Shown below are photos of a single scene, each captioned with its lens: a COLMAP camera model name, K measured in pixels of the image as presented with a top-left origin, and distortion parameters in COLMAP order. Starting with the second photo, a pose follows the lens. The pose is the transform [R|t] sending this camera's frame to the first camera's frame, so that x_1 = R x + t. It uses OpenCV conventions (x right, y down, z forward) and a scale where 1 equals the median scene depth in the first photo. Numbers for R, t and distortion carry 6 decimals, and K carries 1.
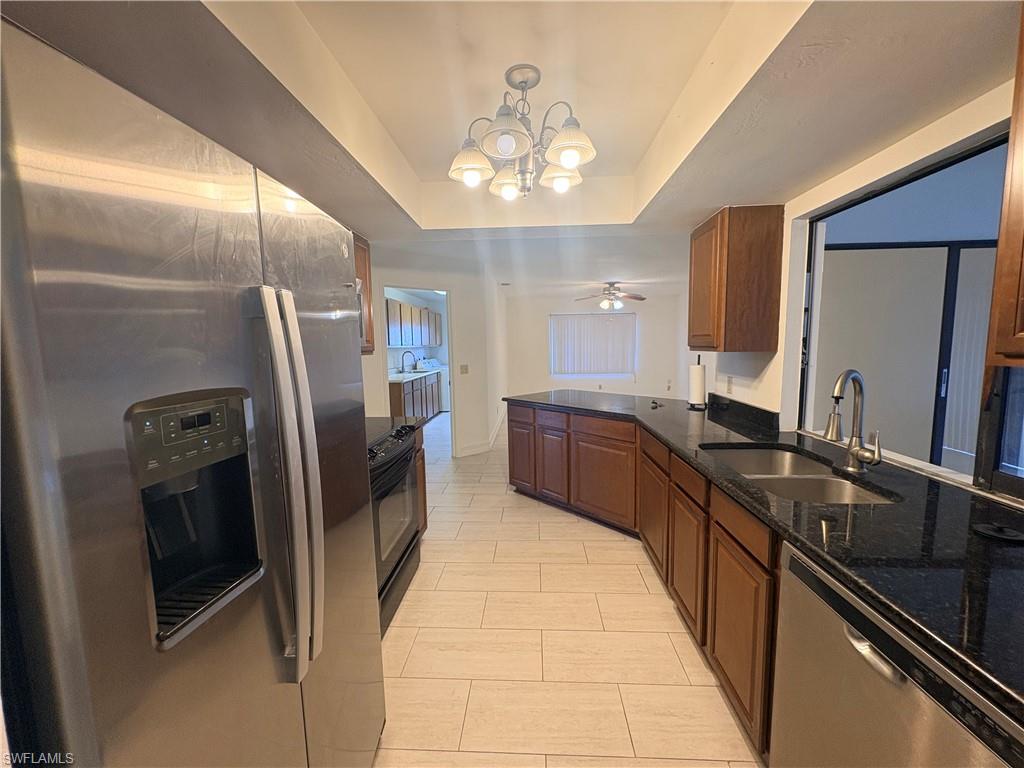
lens RADIAL K [[408.4, 0, 514.0], [0, 408.4, 384.6], [0, 0, 1]] dist [0.004115, 0.000303]
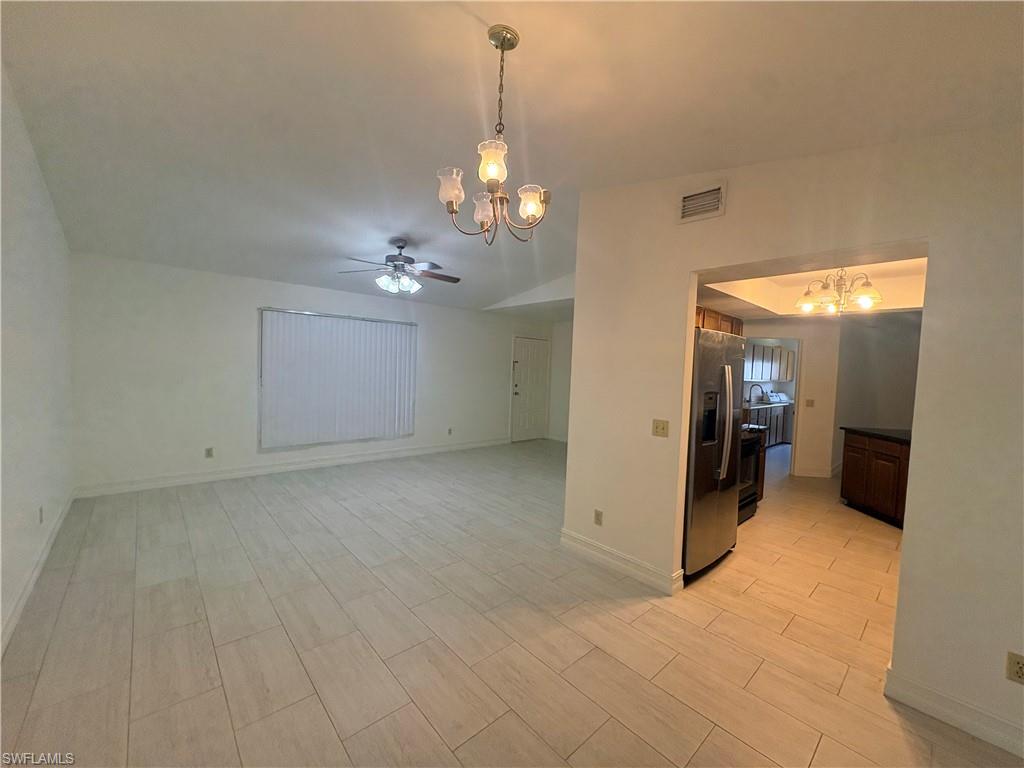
lens RADIAL K [[408.4, 0, 509.5], [0, 408.4, 387.9], [0, 0, 1]] dist [0.004115, 0.000303]
pose [[0.703946, 0.077141, -0.706052, 0.229603], [-0.120244, 0.992679, -0.011428, 0.085423], [0.700001, 0.092943, 0.708068, -1.061385]]
